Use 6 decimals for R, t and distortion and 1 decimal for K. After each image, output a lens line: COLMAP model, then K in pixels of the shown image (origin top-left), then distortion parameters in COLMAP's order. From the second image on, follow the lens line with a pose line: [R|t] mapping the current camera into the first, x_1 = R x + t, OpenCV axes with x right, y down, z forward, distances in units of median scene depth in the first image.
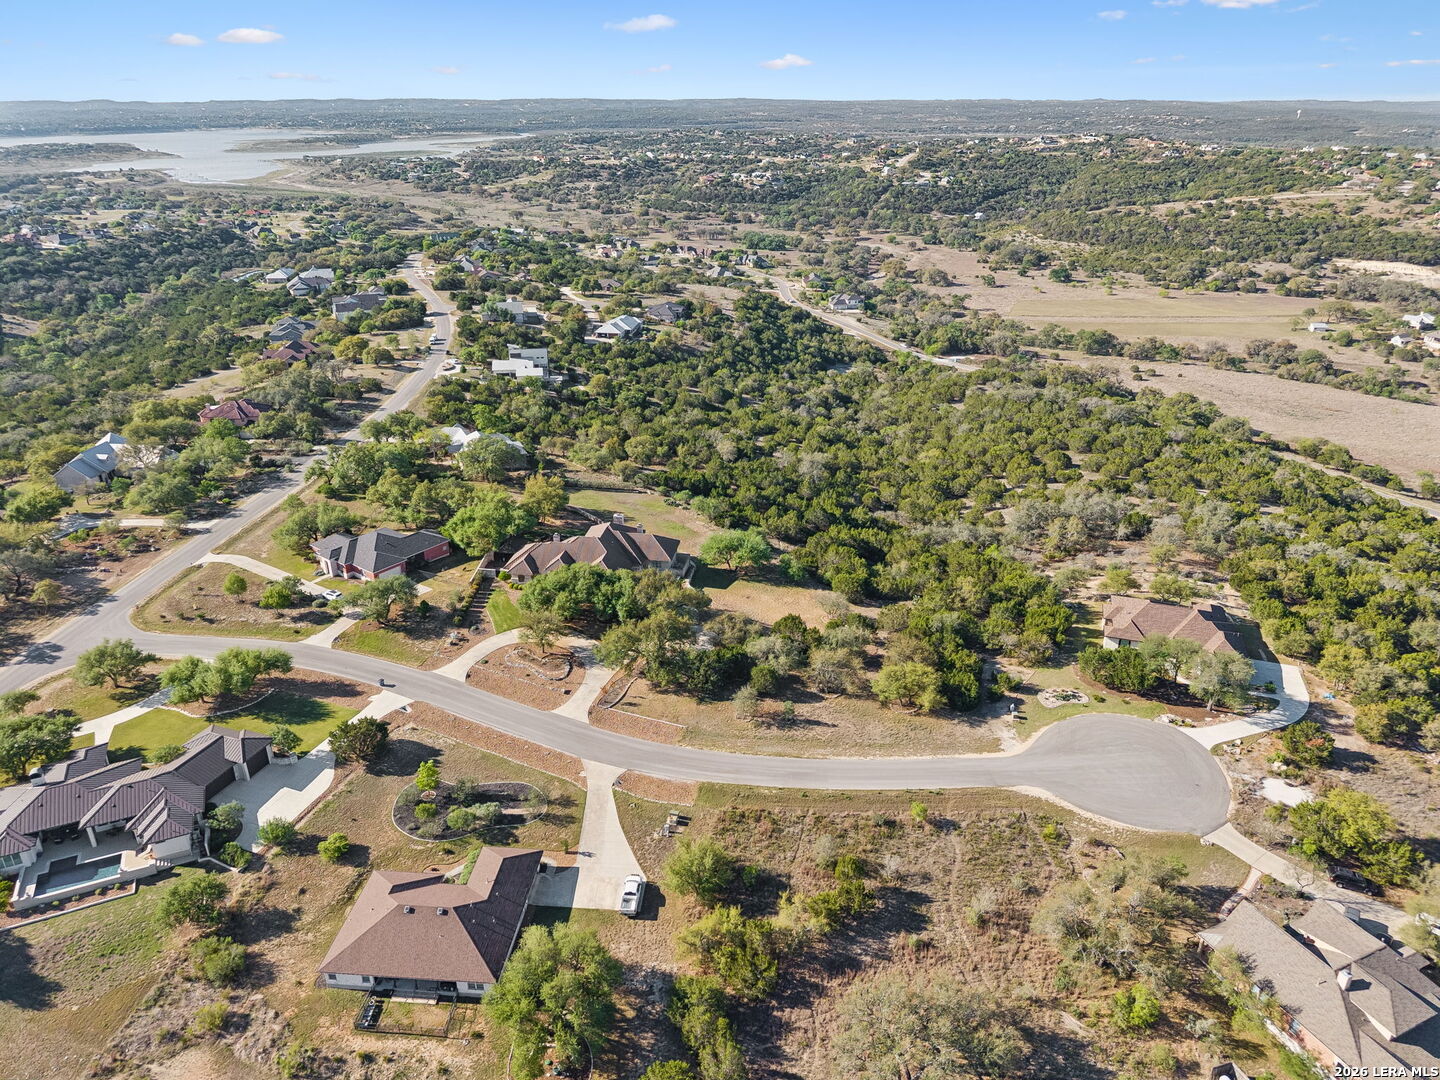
lens RADIAL K [[973.5, 0, 723.7], [0, 973.5, 543.8], [0, 0, 1]] dist [0.015165, -0.015083]
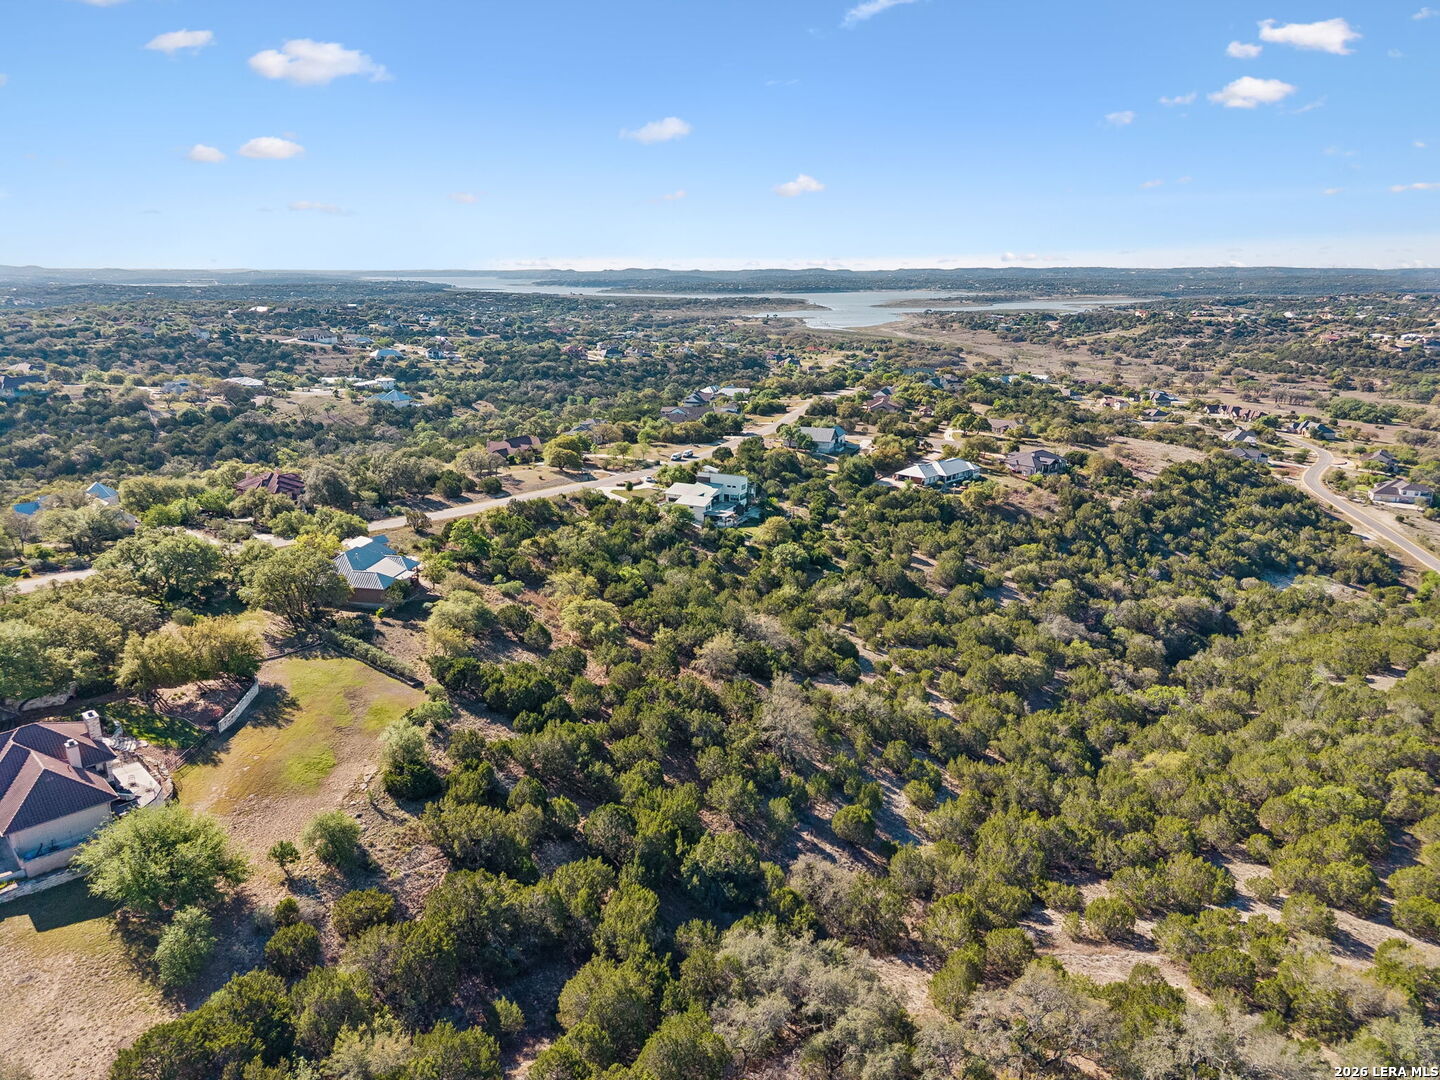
lens RADIAL K [[973.5, 0, 723.7], [0, 973.5, 543.8], [0, 0, 1]] dist [0.015165, -0.015083]
pose [[0.806964, 0.162404, -0.567832, 0.068805], [-0.247843, 0.965816, -0.075987, -0.024857], [0.536081, 0.202052, 0.819629, 0.107263]]
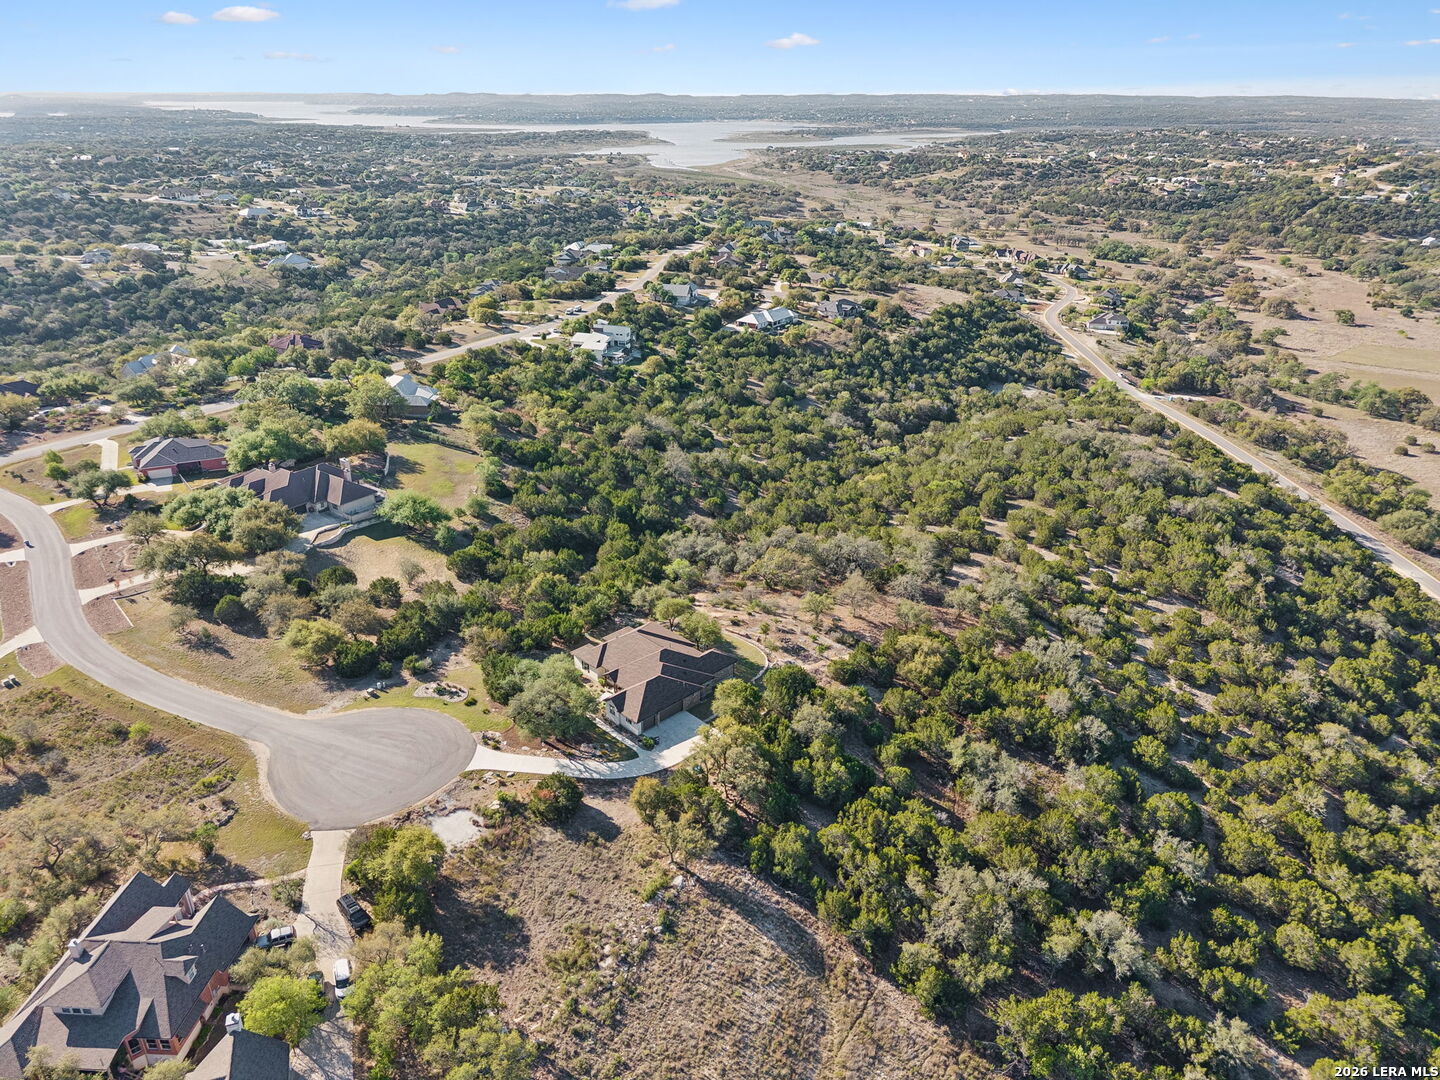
lens RADIAL K [[973.5, 0, 723.7], [0, 973.5, 543.8], [0, 0, 1]] dist [0.015165, -0.015083]
pose [[0.888338, 0.197521, -0.414537, 0.112324], [-0.196049, 0.979487, 0.046586, -0.010755], [0.415236, 0.039885, 0.908839, 0.023596]]
